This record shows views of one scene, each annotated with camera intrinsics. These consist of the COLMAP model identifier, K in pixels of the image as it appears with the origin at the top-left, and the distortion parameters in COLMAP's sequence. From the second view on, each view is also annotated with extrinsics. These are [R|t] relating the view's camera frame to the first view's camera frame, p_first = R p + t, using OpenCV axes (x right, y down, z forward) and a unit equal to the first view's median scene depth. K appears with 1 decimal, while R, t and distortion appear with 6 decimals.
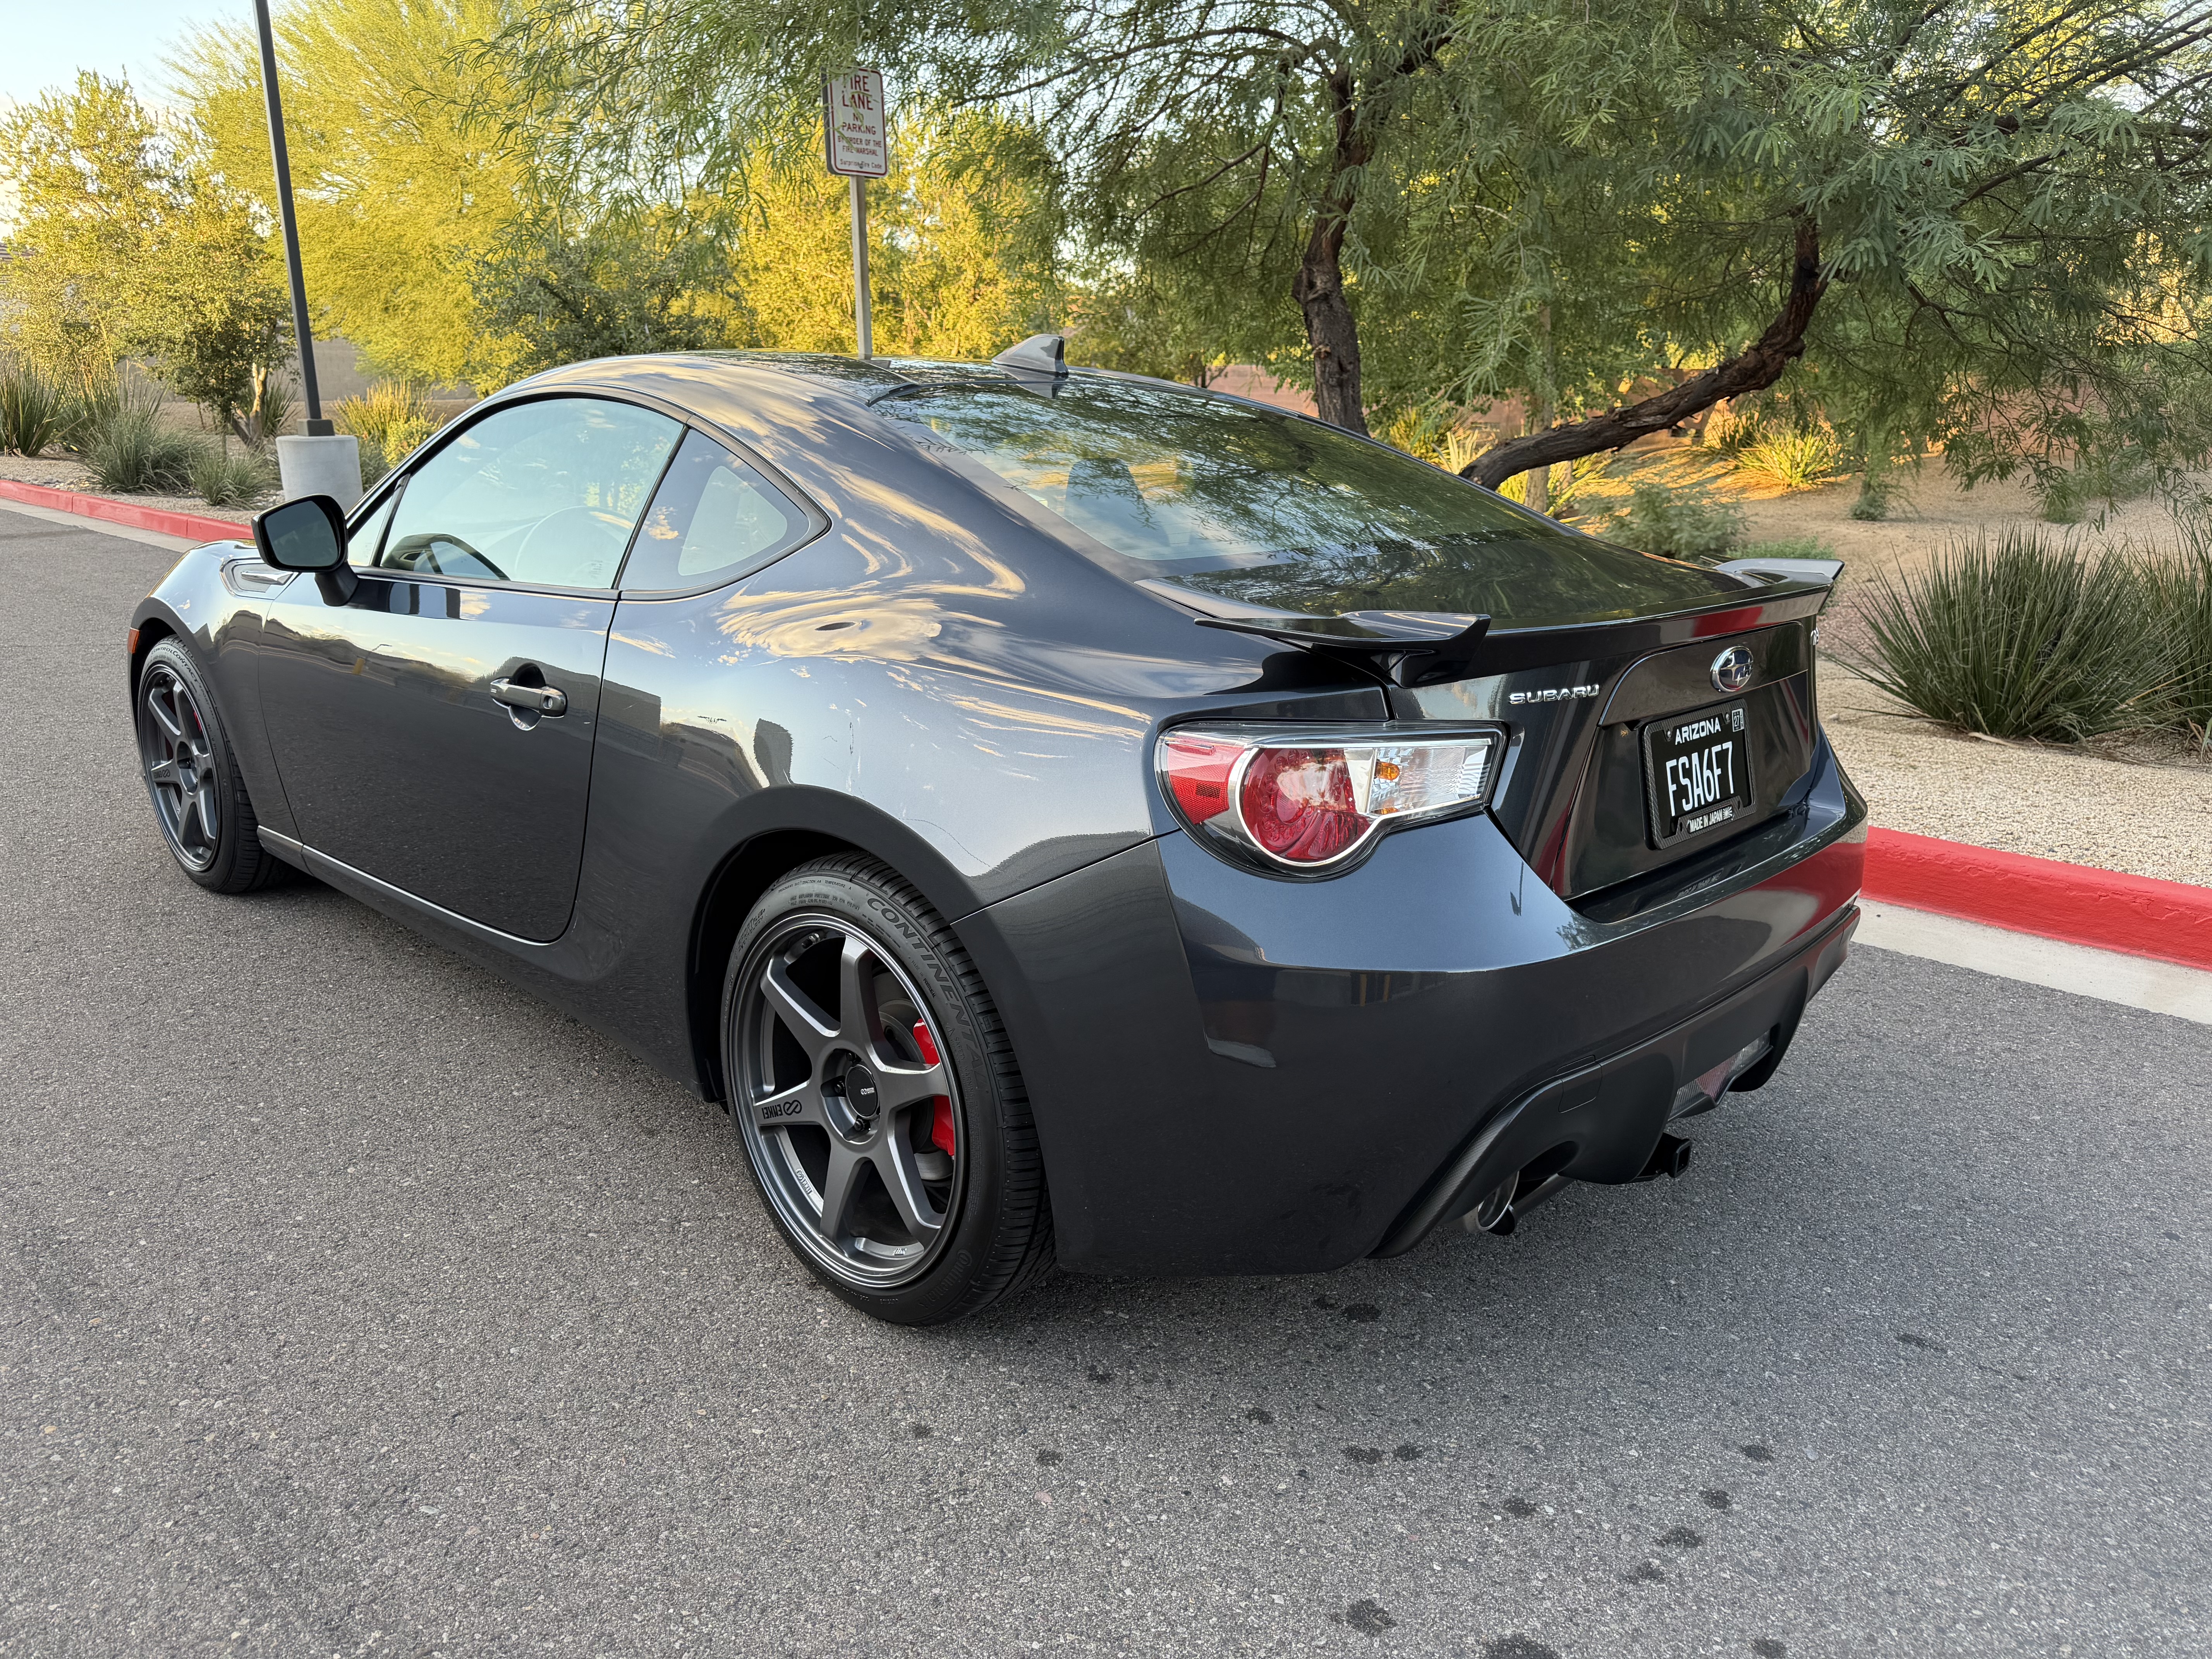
lens RADIAL K [[1542.8, 0, 1113.1], [0, 1542.8, 831.5], [0, 0, 1]] dist [0.035707, -0.051455]
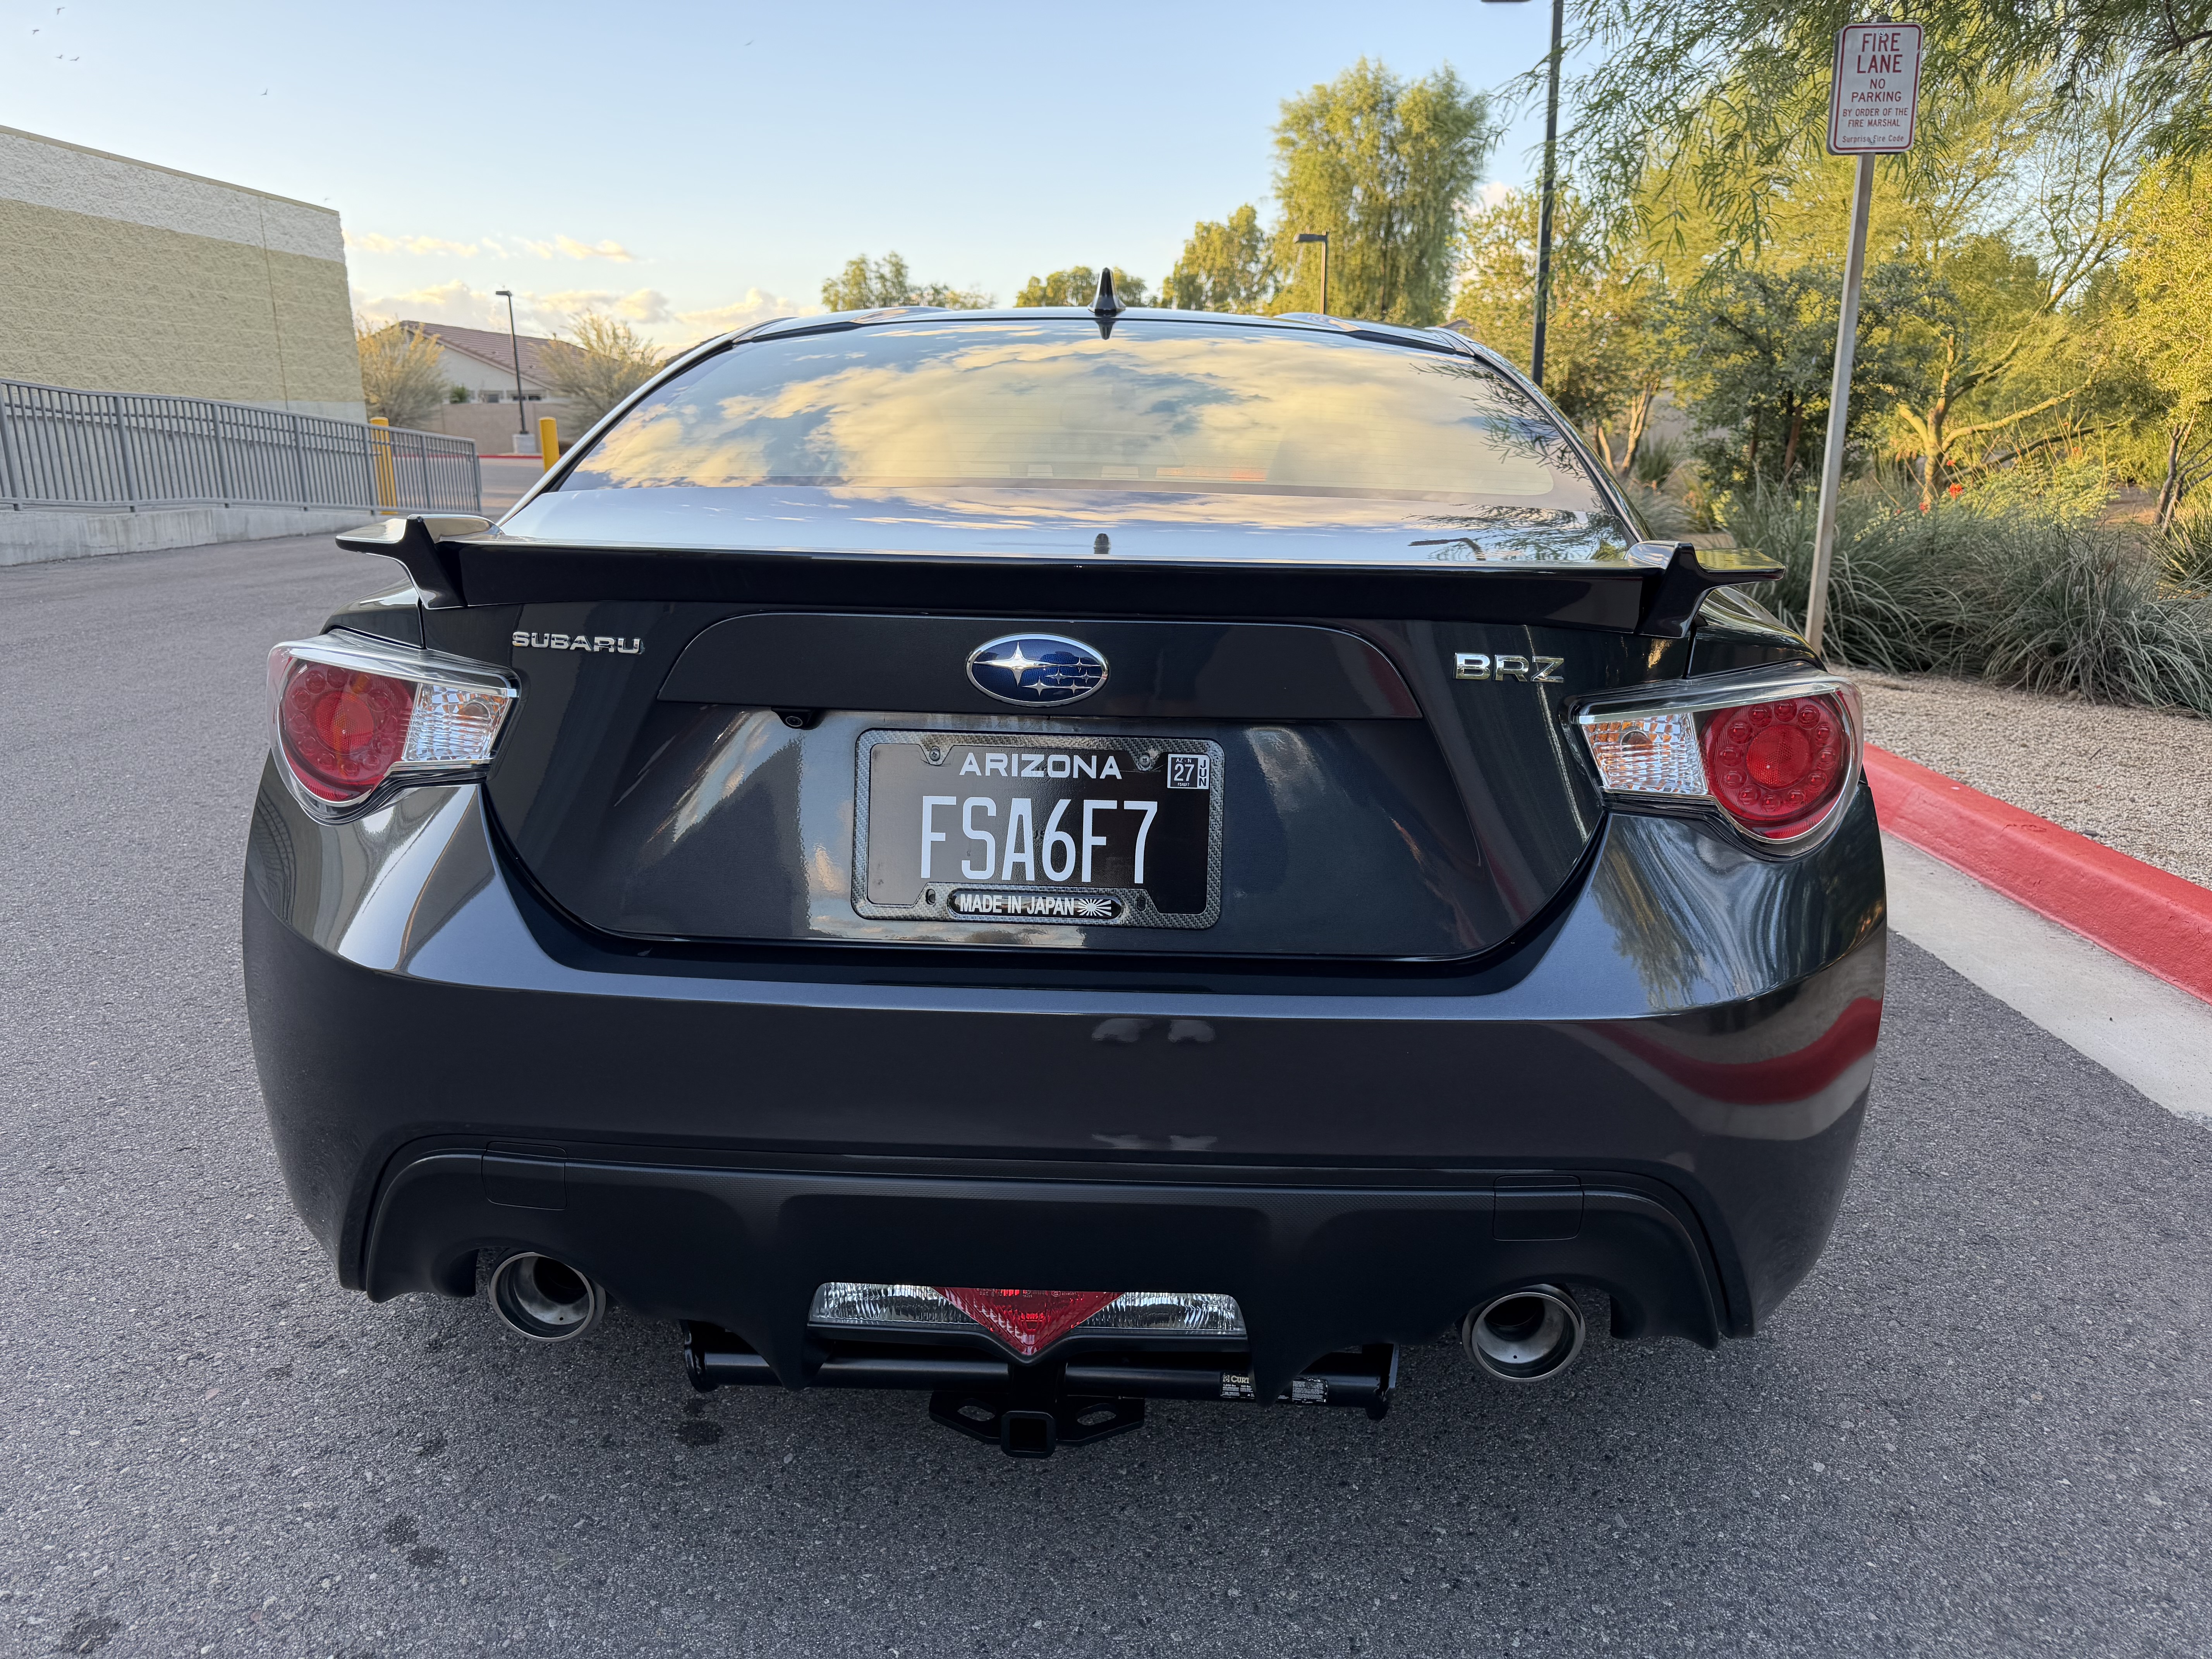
lens RADIAL K [[1542.8, 0, 1113.9], [0, 1542.8, 832.0], [0, 0, 1]] dist [0.035707, -0.051455]
pose [[0.657014, 0.173325, -0.733683, 0.253388], [-0.200644, 0.978313, 0.051439, -0.022500], [0.726687, 0.113413, 0.677542, 0.173490]]
